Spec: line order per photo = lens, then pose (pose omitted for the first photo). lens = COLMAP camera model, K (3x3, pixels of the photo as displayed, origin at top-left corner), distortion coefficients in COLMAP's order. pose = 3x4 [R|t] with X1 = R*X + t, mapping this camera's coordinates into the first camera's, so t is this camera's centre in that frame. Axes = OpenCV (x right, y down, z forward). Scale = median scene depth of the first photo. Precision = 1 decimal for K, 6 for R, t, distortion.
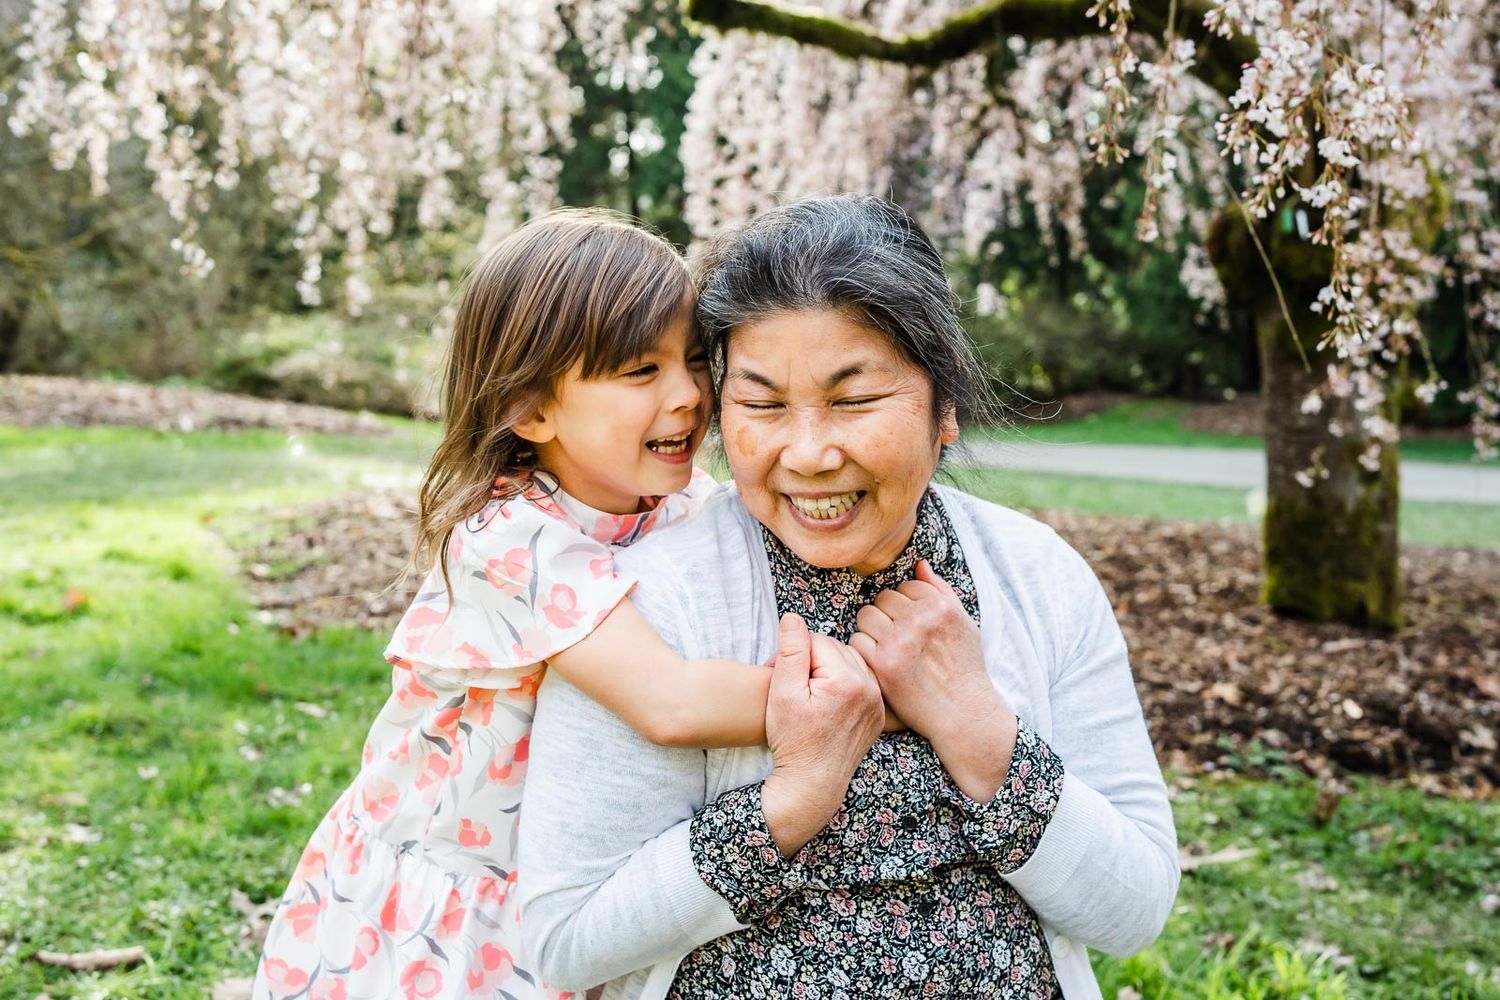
lens RADIAL K [[1538.6, 0, 745.5], [0, 1538.6, 492.6], [0, 0, 1]] dist [-0.052540, 0.000000]
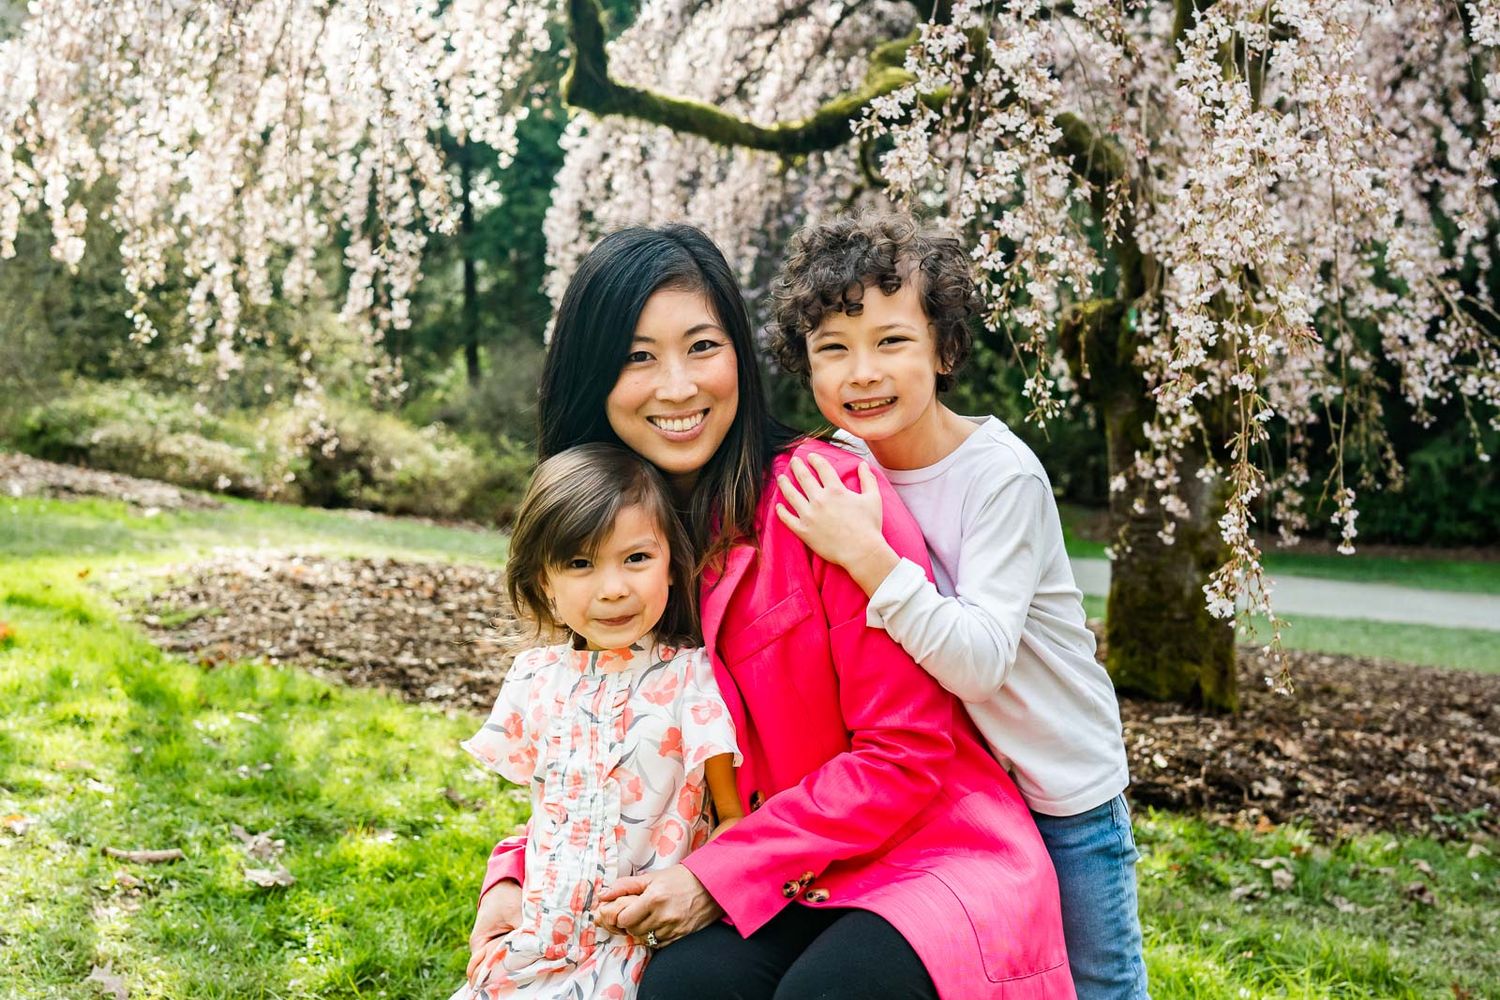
lens RADIAL K [[1680.2, 0, 745.6], [0, 1680.2, 505.8], [0, 0, 1]] dist [-0.149655, 0.000000]
pose [[0.995712, 0.026497, 0.088635, -0.008939], [-0.021934, 0.998403, -0.052061, 0.014356], [-0.089873, 0.049894, 0.994703, -0.104732]]
